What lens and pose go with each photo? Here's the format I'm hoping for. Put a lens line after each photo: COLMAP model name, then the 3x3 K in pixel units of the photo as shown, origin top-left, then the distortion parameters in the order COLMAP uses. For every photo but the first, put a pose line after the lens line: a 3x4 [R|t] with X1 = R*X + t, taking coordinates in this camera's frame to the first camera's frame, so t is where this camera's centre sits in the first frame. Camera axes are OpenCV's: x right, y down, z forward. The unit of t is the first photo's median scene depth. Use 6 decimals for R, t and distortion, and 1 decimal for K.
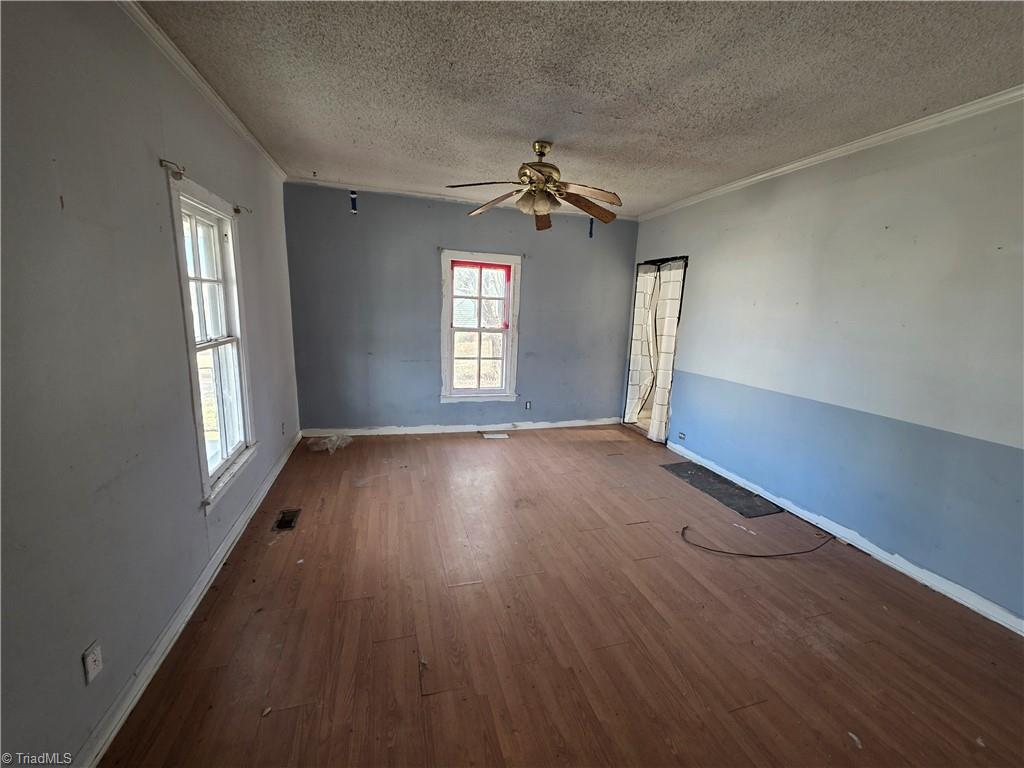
lens RADIAL K [[409.7, 0, 510.0], [0, 409.7, 388.8], [0, 0, 1]] dist [0.000505, 0.000480]
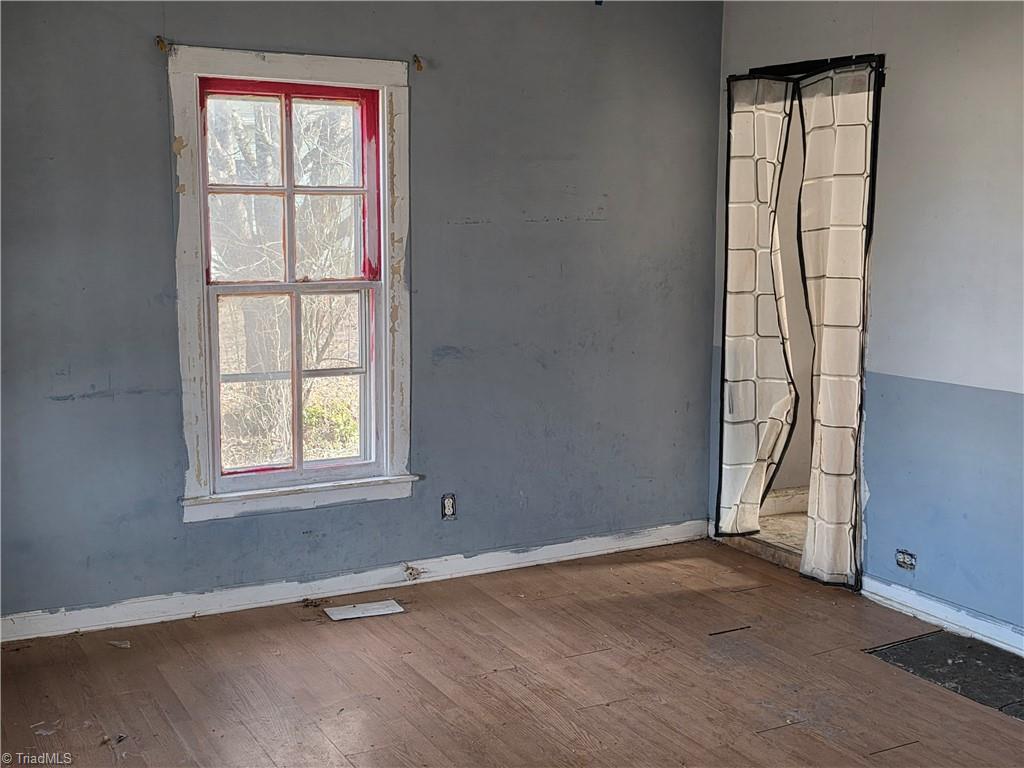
lens RADIAL K [[1256.0, 0, 512.0], [0, 1256.0, 384.0], [0, 0, 1]] dist [0.110641, -0.198170]
pose [[0.979881, -0.063116, 0.189338, -0.099339], [0.072493, 0.996441, -0.043006, -0.011429], [-0.185950, 0.055867, 0.980970, -0.012476]]
